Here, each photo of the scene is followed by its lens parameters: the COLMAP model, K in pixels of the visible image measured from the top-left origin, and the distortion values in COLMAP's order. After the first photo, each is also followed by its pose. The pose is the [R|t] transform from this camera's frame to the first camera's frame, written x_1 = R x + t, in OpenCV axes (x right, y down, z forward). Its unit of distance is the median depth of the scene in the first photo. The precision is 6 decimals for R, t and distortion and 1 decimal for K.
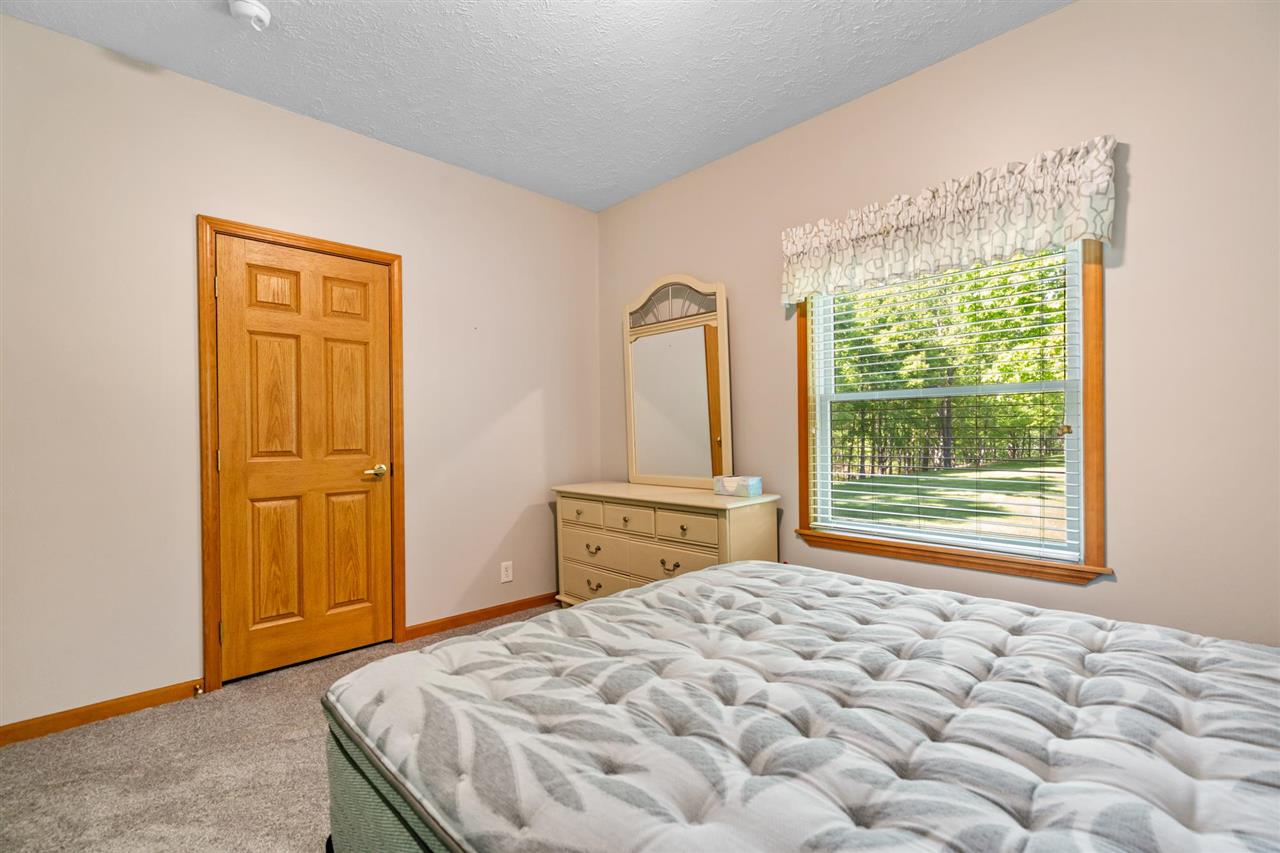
lens RADIAL K [[578.5, 0, 643.4], [0, 578.5, 429.3], [0, 0, 1]] dist [-0.001675, 0.001144]
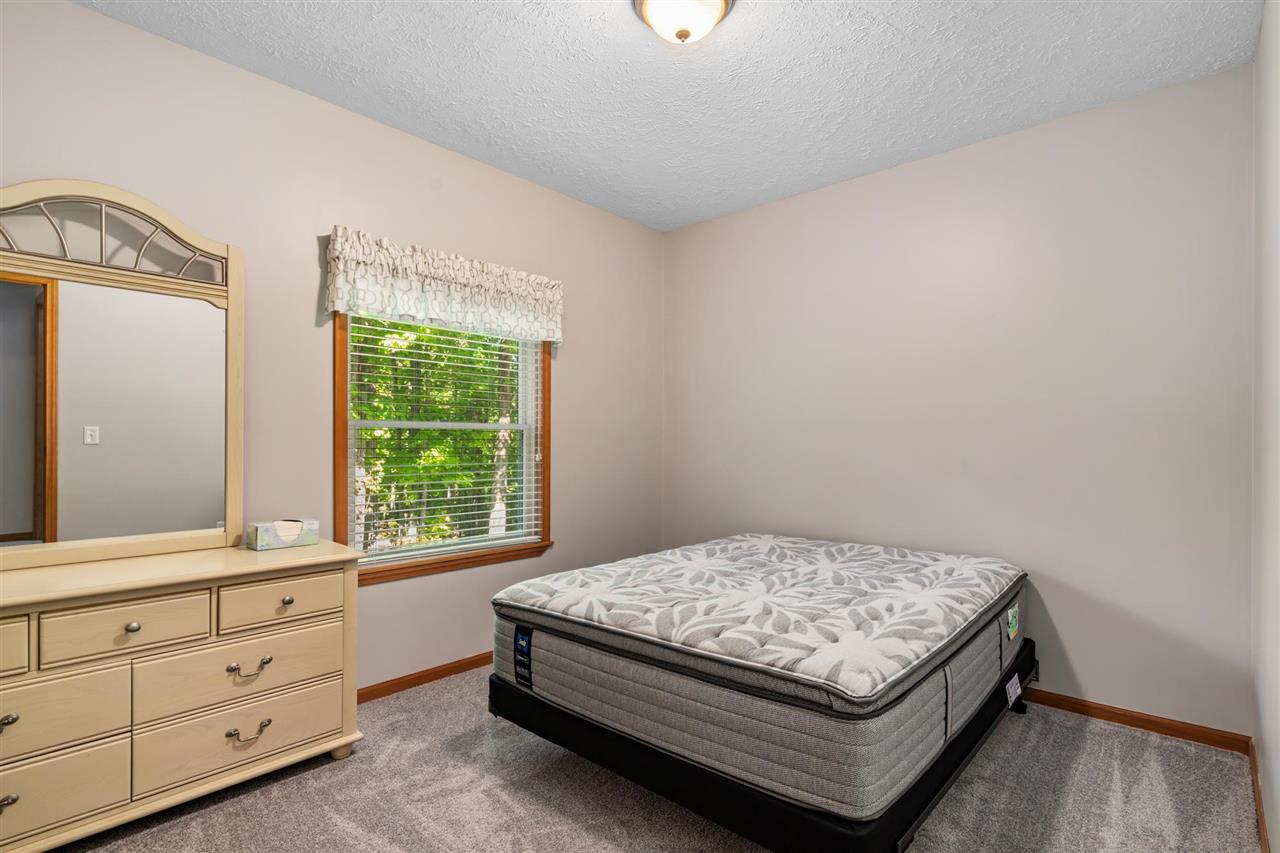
lens RADIAL K [[617.8, 0, 647.5], [0, 617.8, 440.1], [0, 0, 1]] dist [0.002577, 0.000224]
pose [[-0.071630, 0.014507, 0.997326, -0.979344], [-0.007120, 0.999861, -0.015055, -0.023143], [-0.997406, -0.008179, -0.071517, 0.852900]]
